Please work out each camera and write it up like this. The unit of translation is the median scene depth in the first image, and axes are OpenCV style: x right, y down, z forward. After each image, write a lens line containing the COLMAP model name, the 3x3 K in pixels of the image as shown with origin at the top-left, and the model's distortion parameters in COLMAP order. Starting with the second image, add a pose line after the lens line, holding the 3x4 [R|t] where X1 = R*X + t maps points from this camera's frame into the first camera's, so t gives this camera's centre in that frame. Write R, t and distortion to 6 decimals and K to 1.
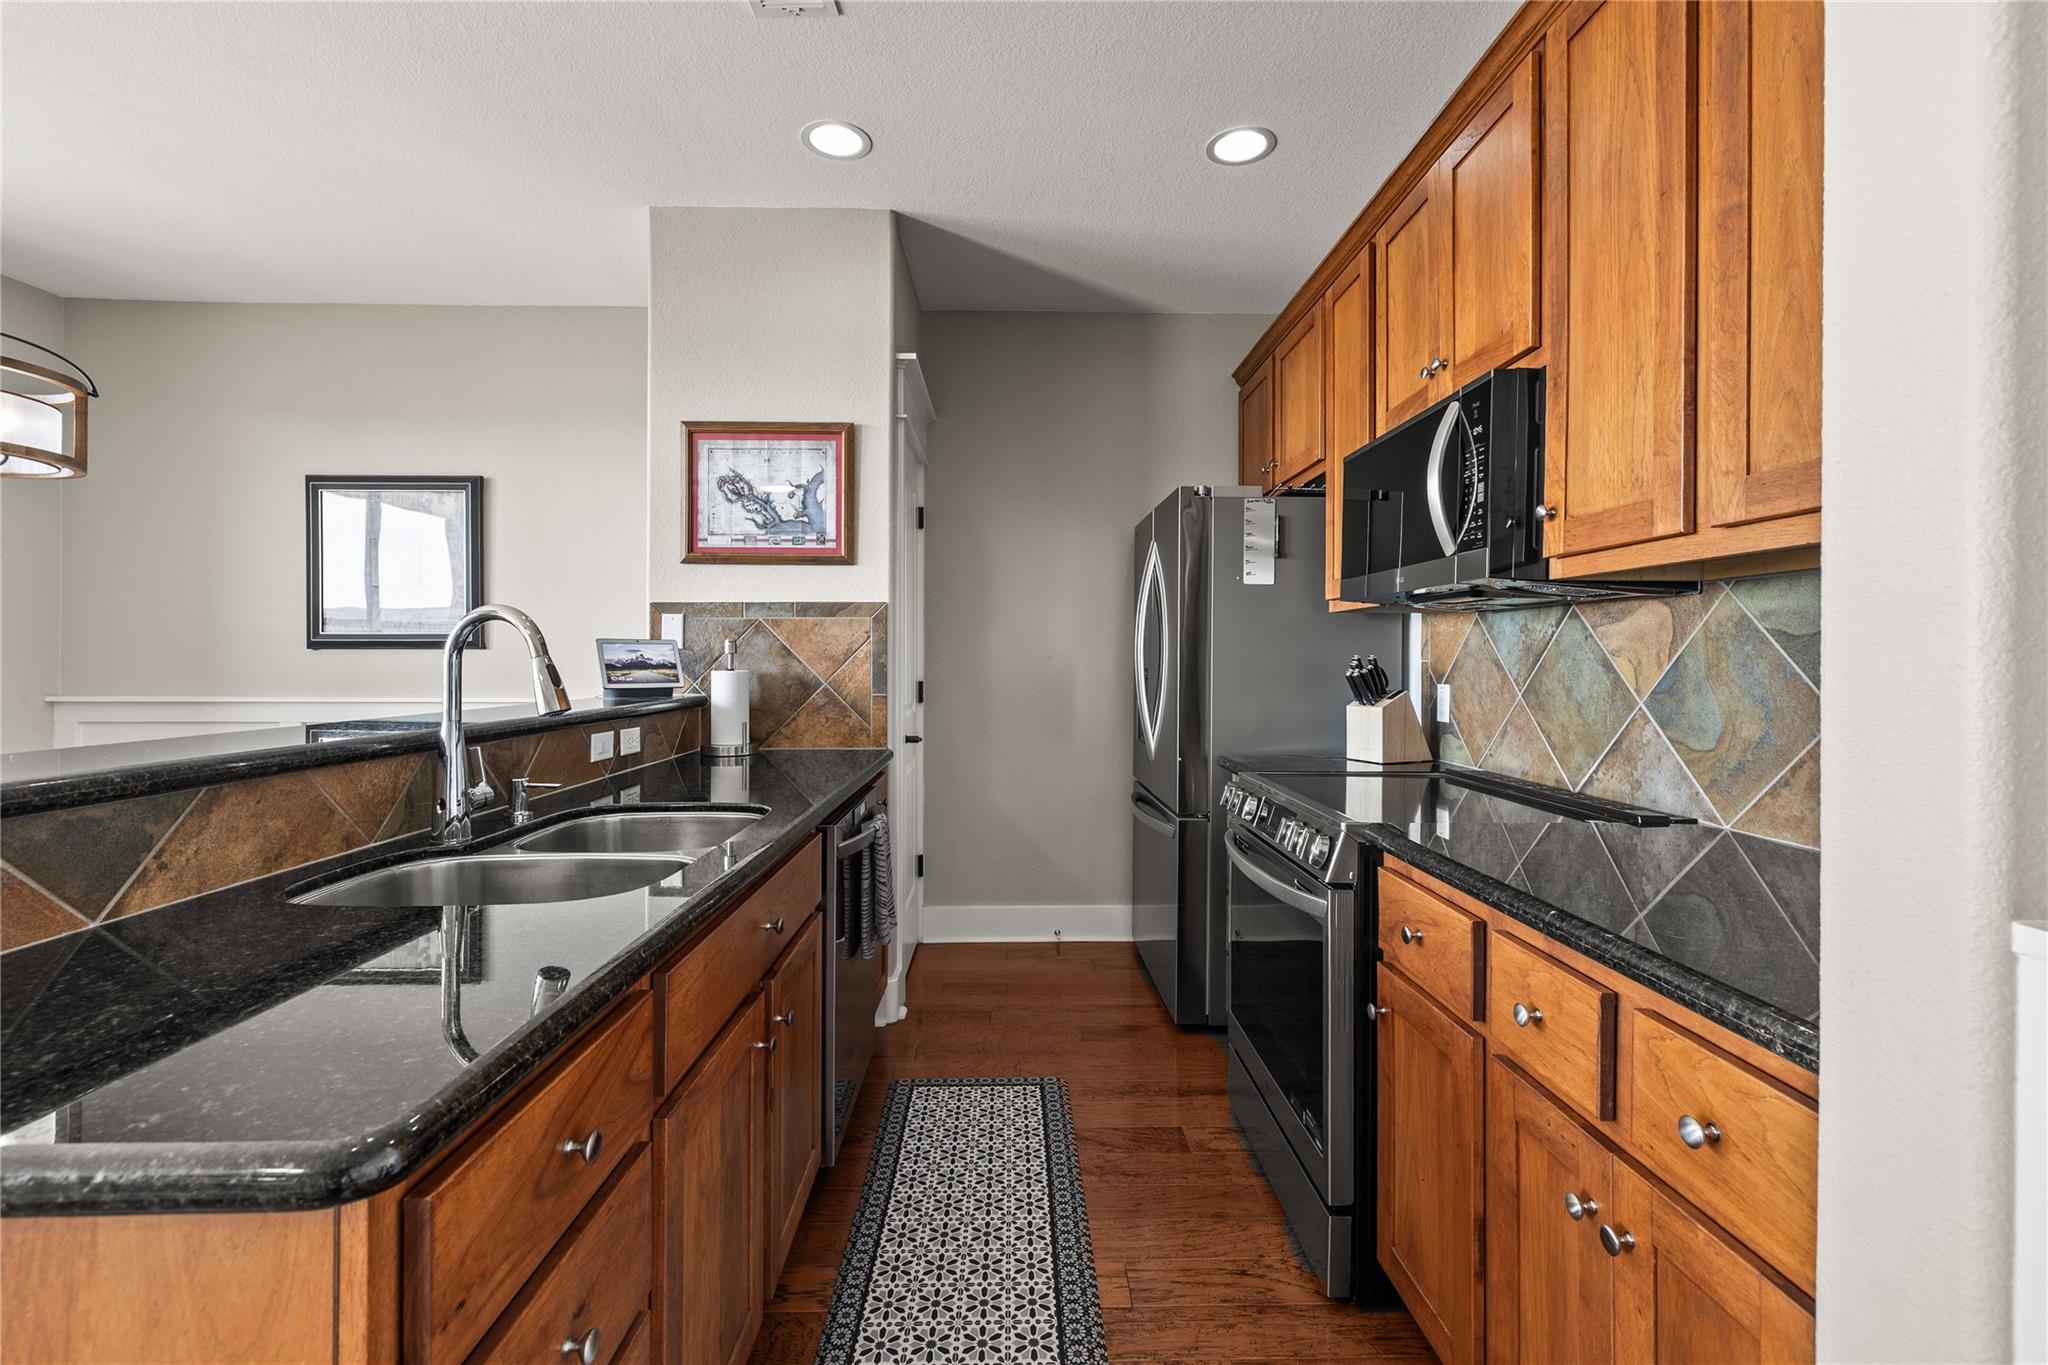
lens RADIAL K [[880.8, 0, 1032.3], [0, 880.8, 659.3], [0, 0, 1]] dist [0.001013, 0.000537]
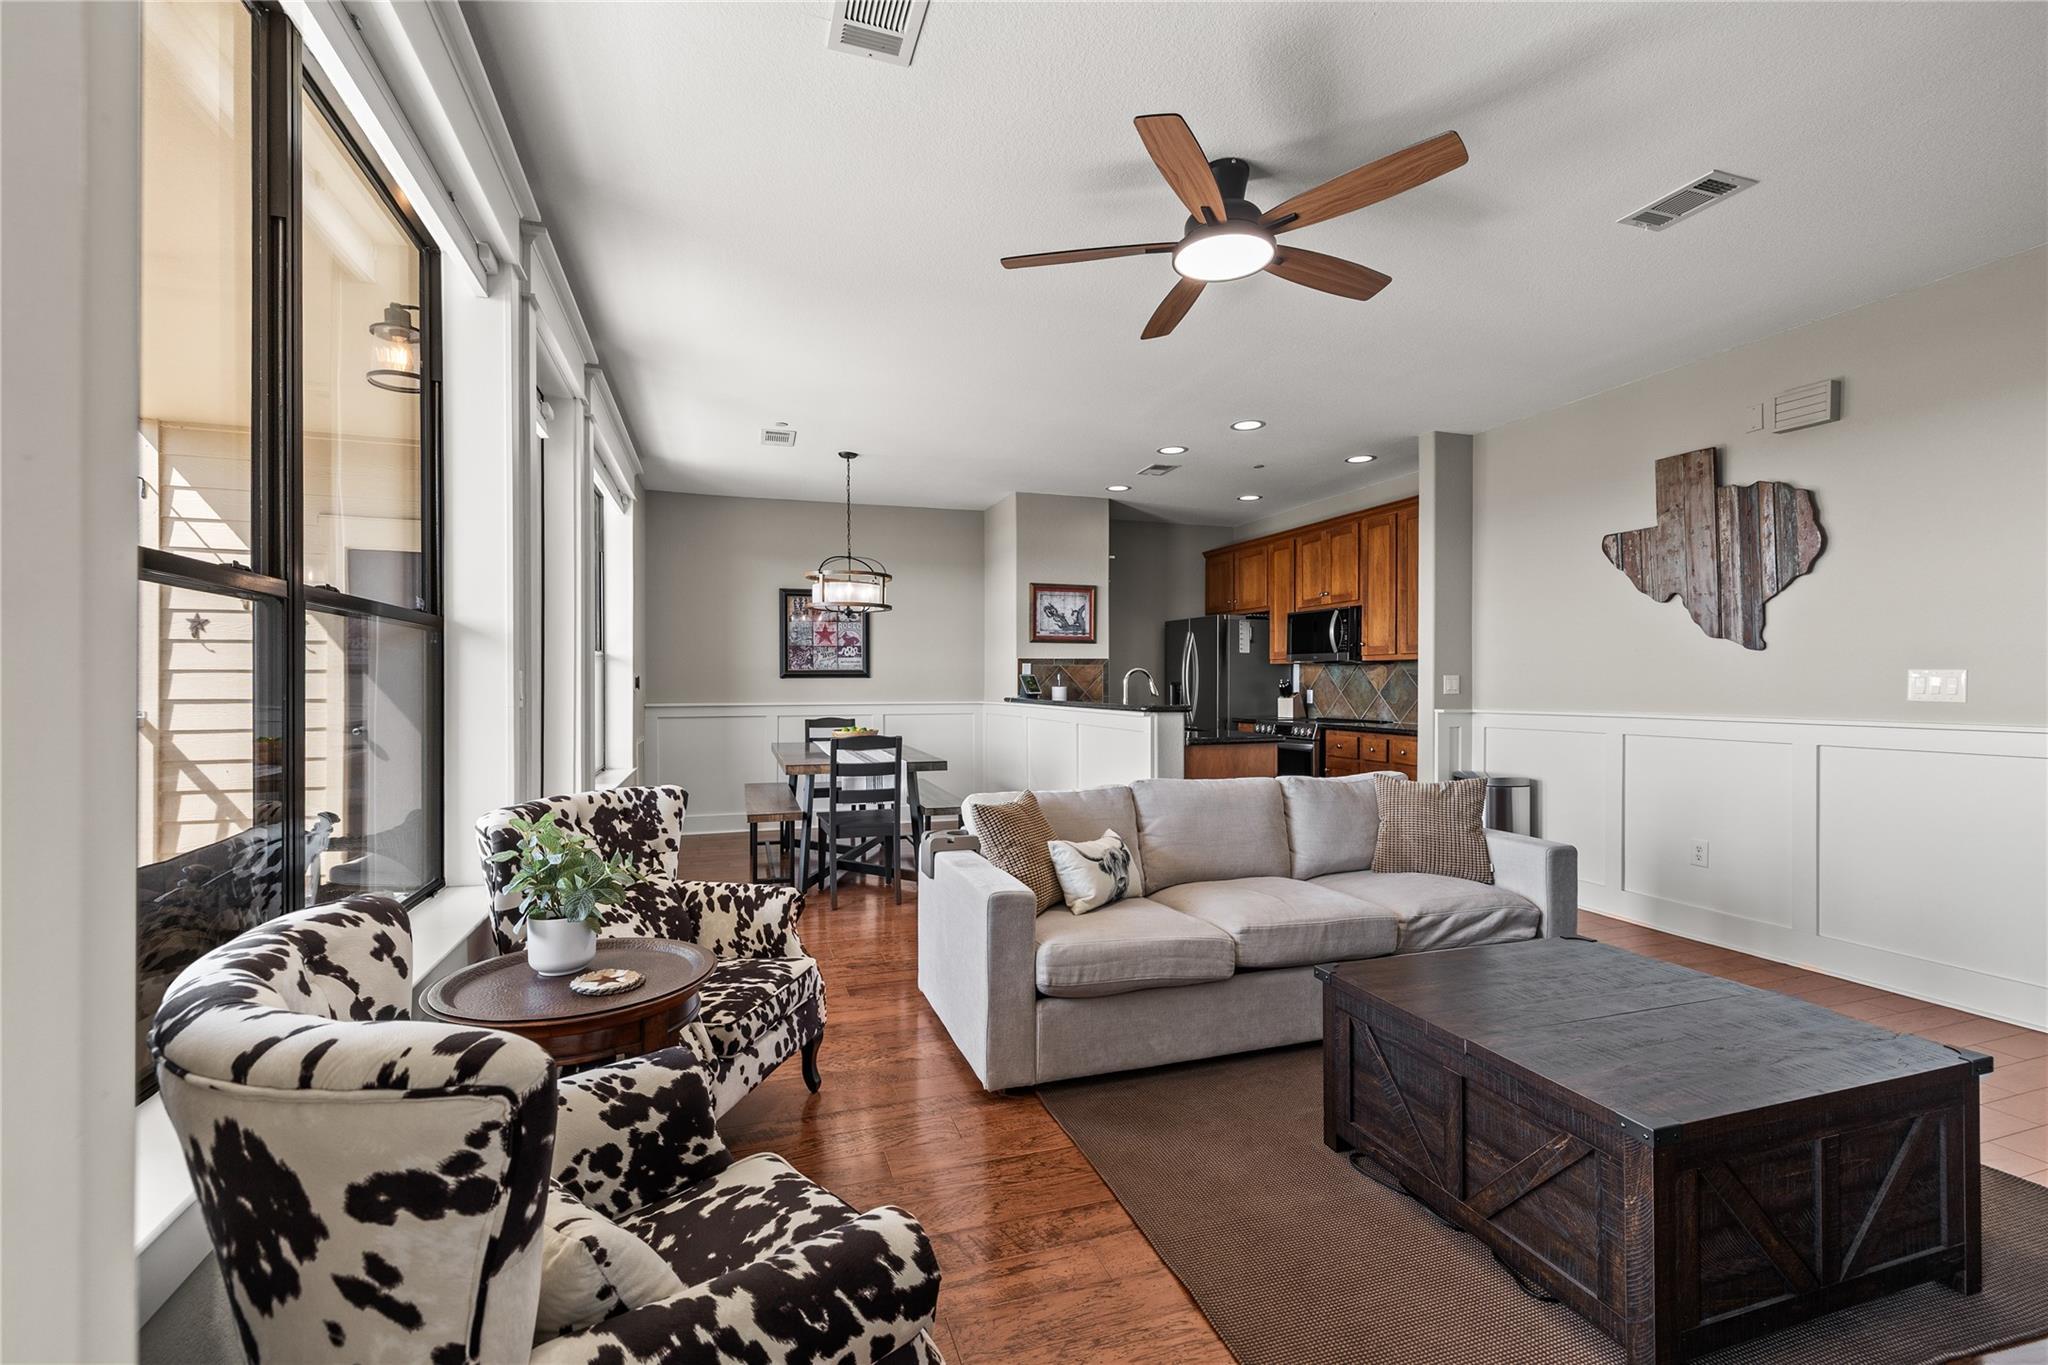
lens RADIAL K [[880.8, 0, 1032.3], [0, 880.8, 659.3], [0, 0, 1]] dist [0.001013, 0.000537]
pose [[0.951504, 0.002662, 0.307623, -1.126323], [0.005527, 0.999653, -0.025747, -0.001086], [-0.307585, 0.026198, 0.951160, -1.273529]]
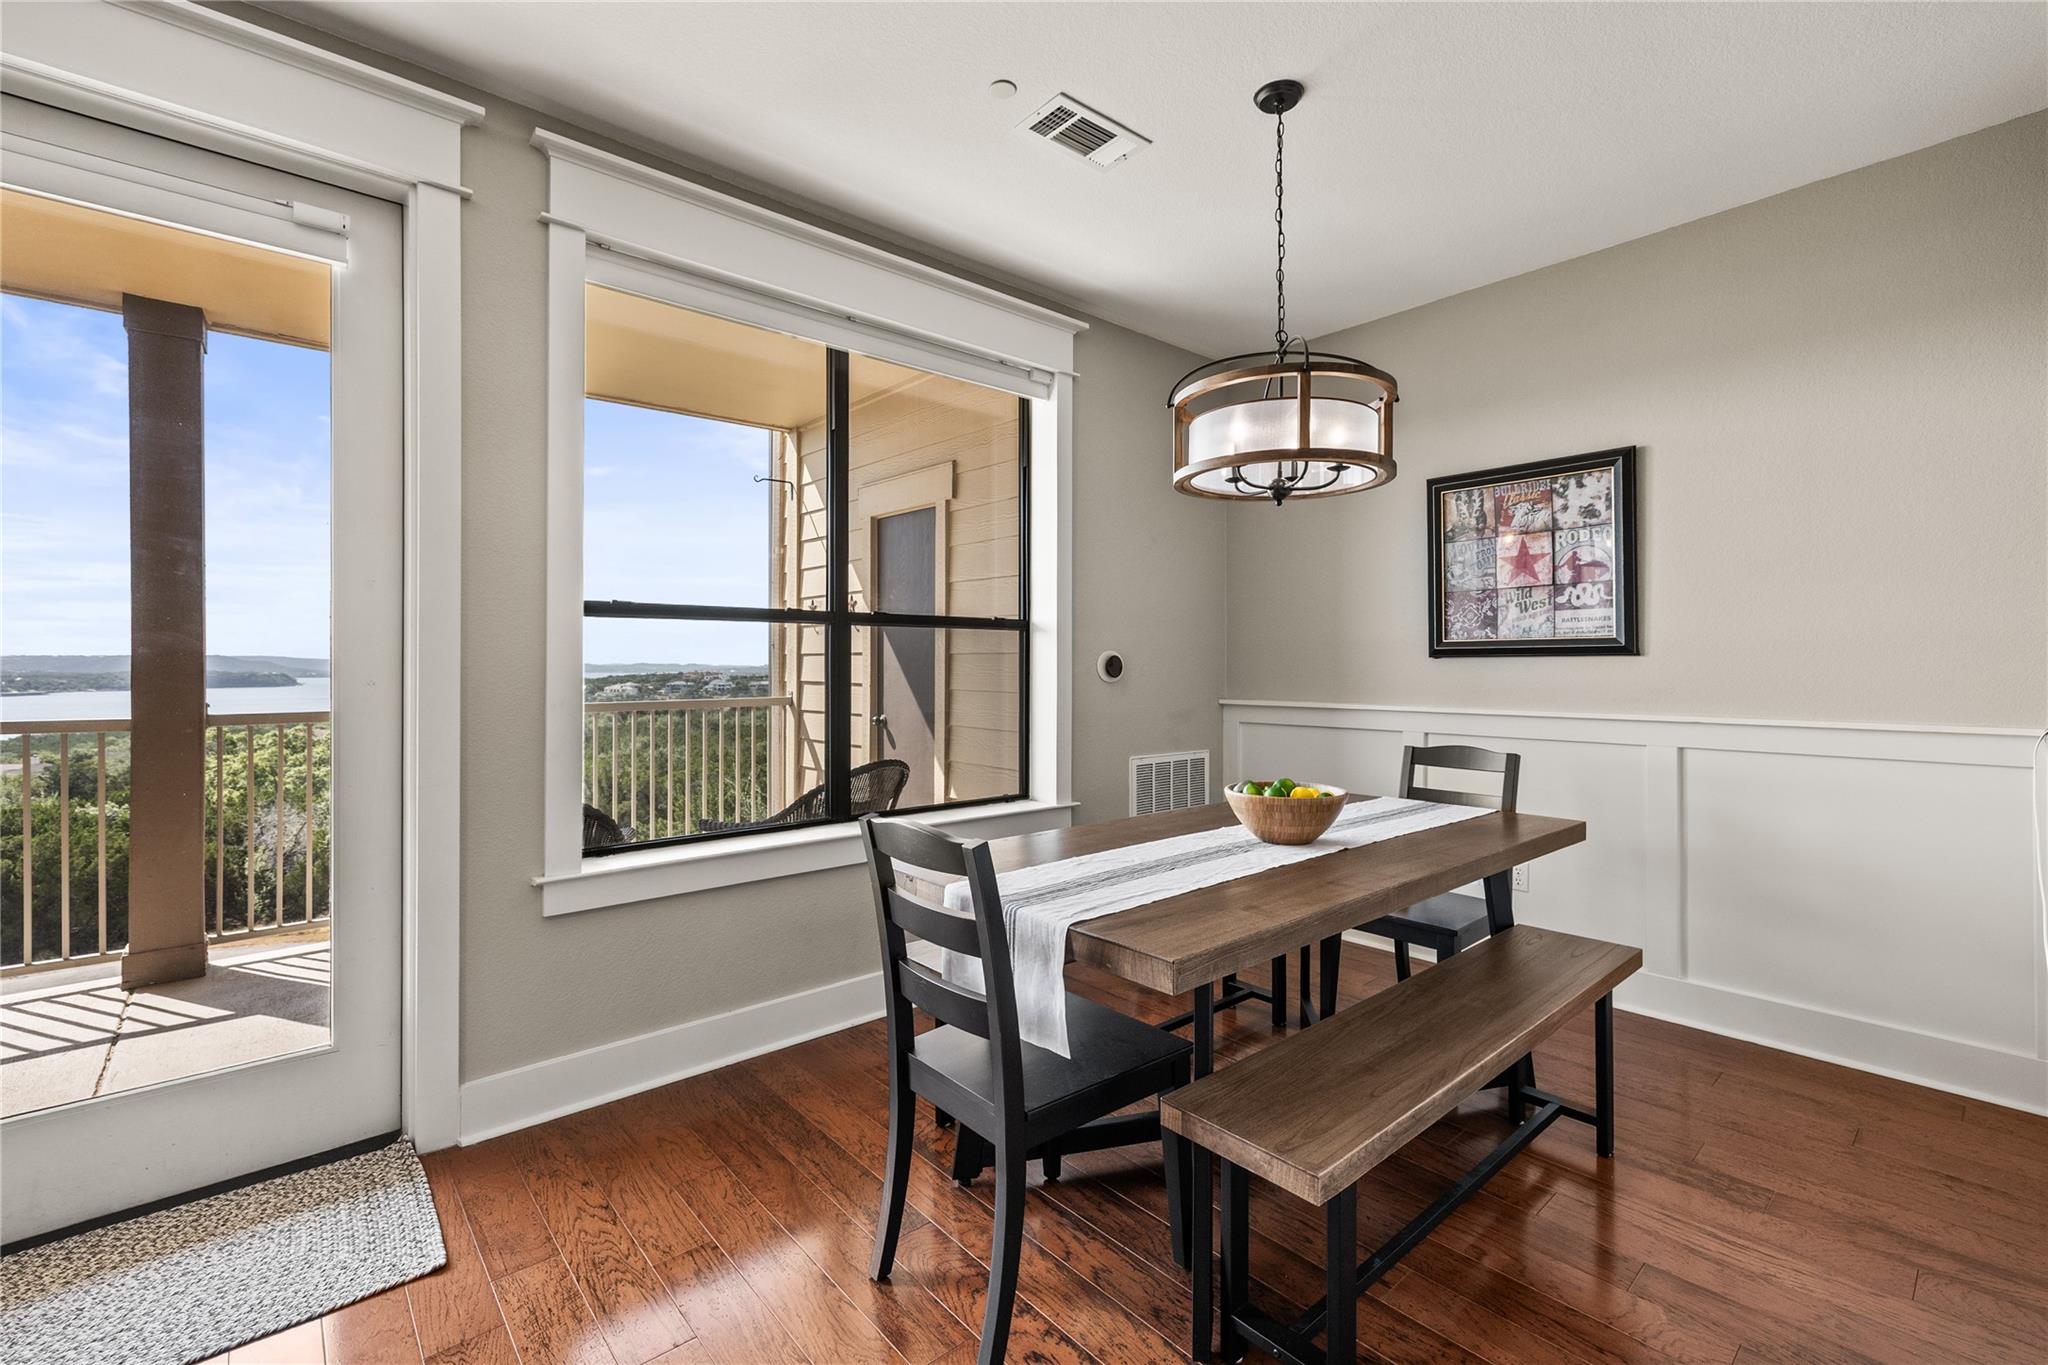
lens RADIAL K [[880.8, 0, 1032.3], [0, 880.8, 659.3], [0, 0, 1]] dist [0.001013, 0.000537]
pose [[0.642314, -0.007784, -0.766402, -0.453649], [0.000795, 0.999955, -0.009490, -0.001518], [0.766441, 0.005487, 0.642291, 0.050536]]
